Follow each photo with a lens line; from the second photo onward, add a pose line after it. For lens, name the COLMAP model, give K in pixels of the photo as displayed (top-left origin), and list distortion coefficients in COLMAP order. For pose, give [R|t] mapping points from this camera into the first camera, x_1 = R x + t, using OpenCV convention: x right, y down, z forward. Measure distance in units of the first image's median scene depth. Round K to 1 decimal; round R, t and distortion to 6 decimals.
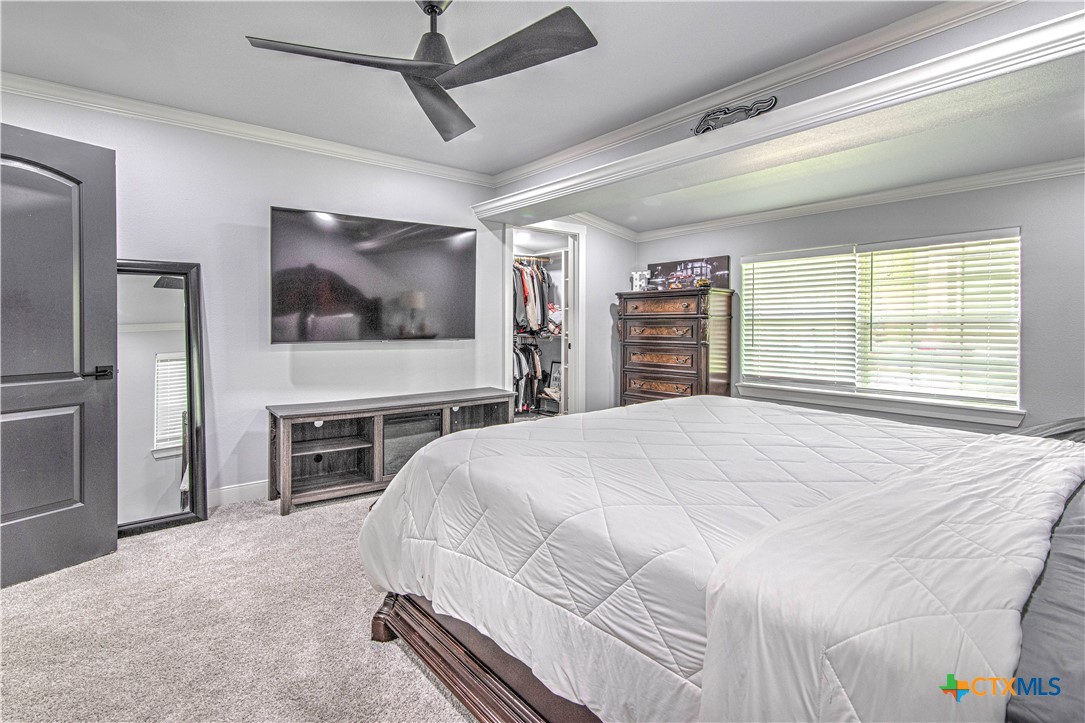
lens RADIAL K [[544.0, 0, 515.8], [0, 544.0, 337.6], [0, 0, 1]] dist [-0.000715, 0.000106]
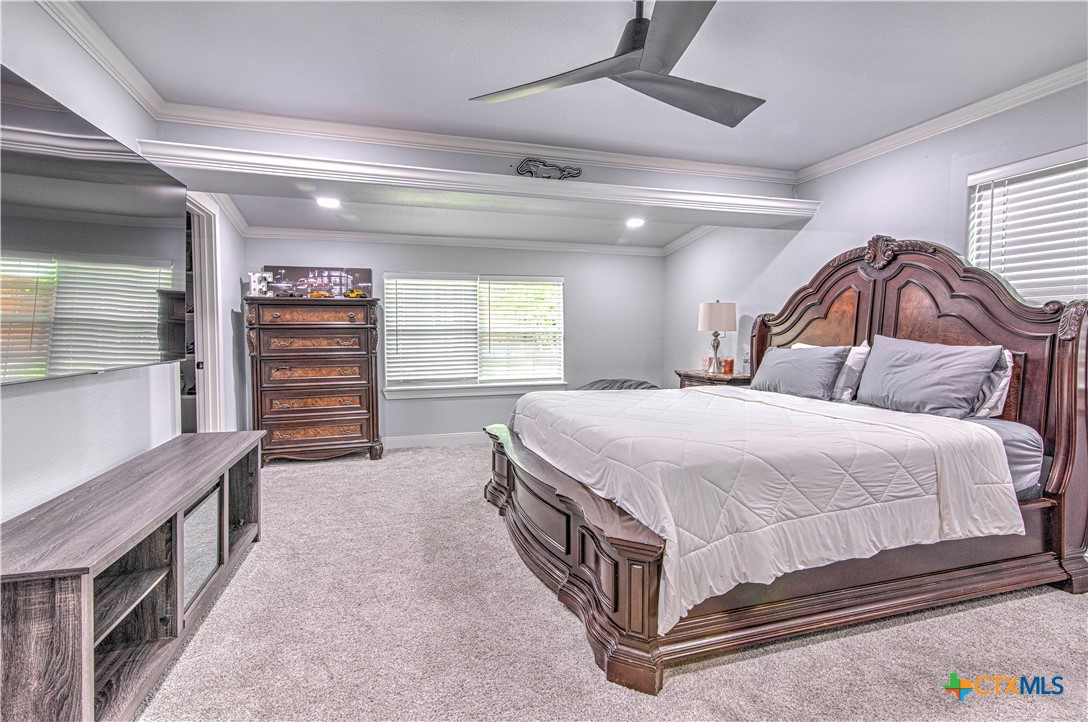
lens RADIAL K [[505.4, 0, 544.0], [0, 505.4, 361.0], [0, 0, 1]] dist [0.019153, -0.005364]
pose [[0.328377, -0.056222, 0.942872, -0.419209], [0.027975, 0.998368, 0.049788, -0.012237], [-0.944132, 0.010028, 0.329414, 0.352190]]
